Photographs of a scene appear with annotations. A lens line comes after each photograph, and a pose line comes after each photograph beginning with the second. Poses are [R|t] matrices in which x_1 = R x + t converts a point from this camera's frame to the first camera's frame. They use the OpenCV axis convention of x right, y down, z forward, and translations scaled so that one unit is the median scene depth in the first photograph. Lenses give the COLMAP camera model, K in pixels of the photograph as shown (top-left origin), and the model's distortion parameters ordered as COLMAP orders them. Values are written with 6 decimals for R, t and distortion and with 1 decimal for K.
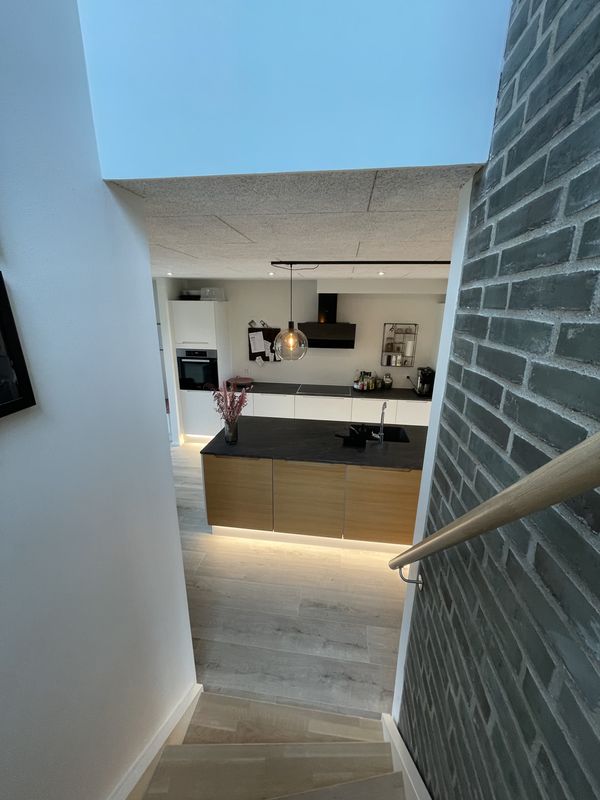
lens RADIAL K [[325.4, 0, 302.1], [0, 325.4, 400.8], [0, 0, 1]] dist [-0.001249, 0.000629]
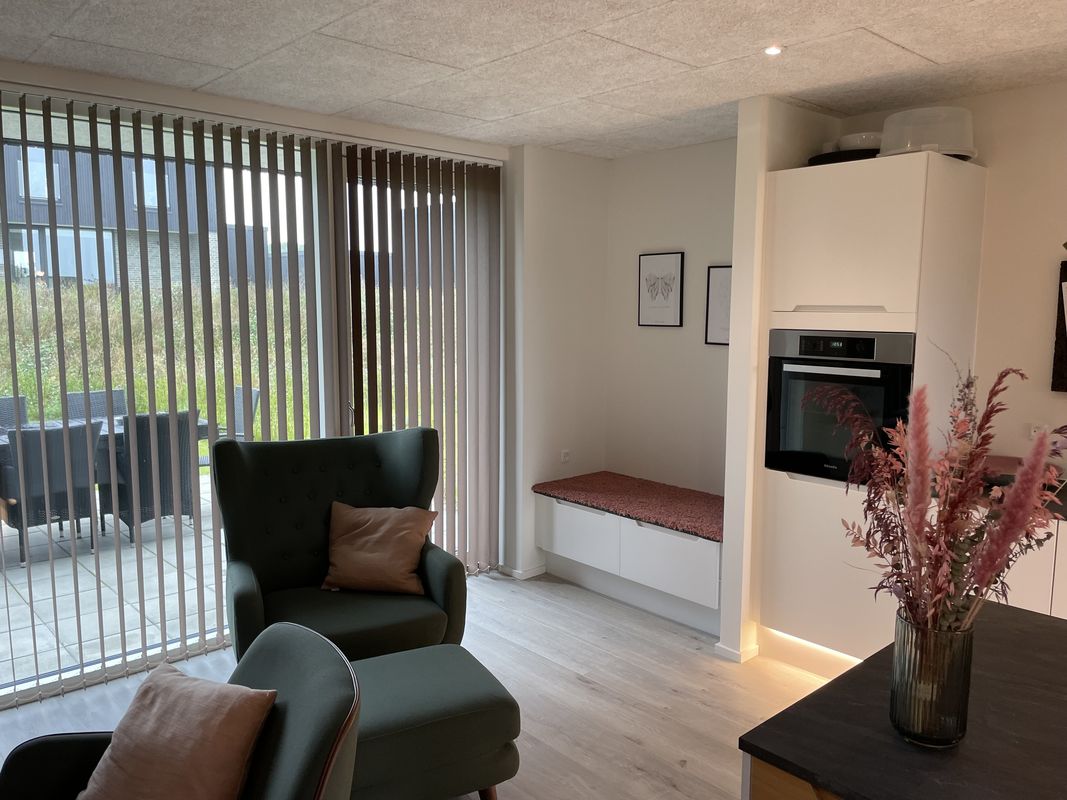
lens RADIAL K [[810.6, 0, 546.7], [0, 810.6, 400.1], [0, 0, 1]] dist [0.084560, -0.125772]
pose [[0.769404, 0.067083, -0.635230, -0.066305], [-0.175040, 0.978545, -0.108673, 0.021044], [0.614311, 0.194804, 0.764639, 0.318270]]
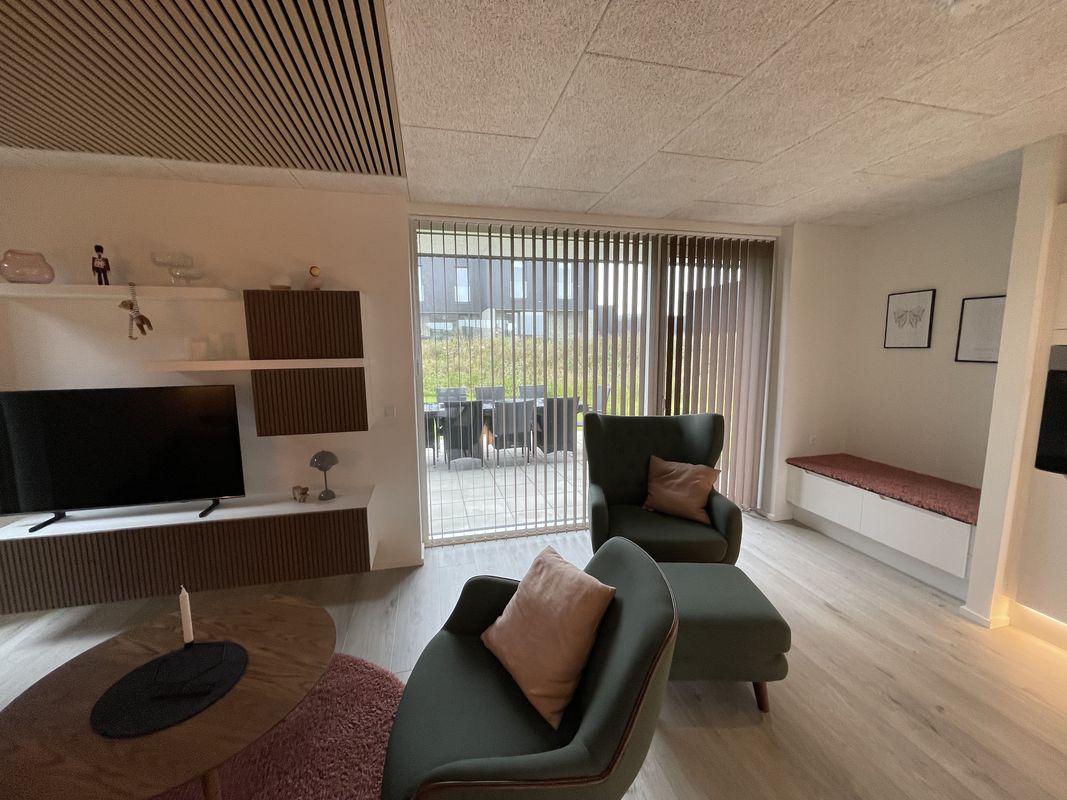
lens RADIAL K [[433.9, 0, 532.6], [0, 433.9, 400.9], [0, 0, 1]] dist [-0.001249, 0.000629]
pose [[0.355460, 0.102820, -0.929019, -0.160016], [-0.250854, 0.967961, 0.011148, 0.024015], [0.900400, 0.229086, 0.369864, 0.373531]]
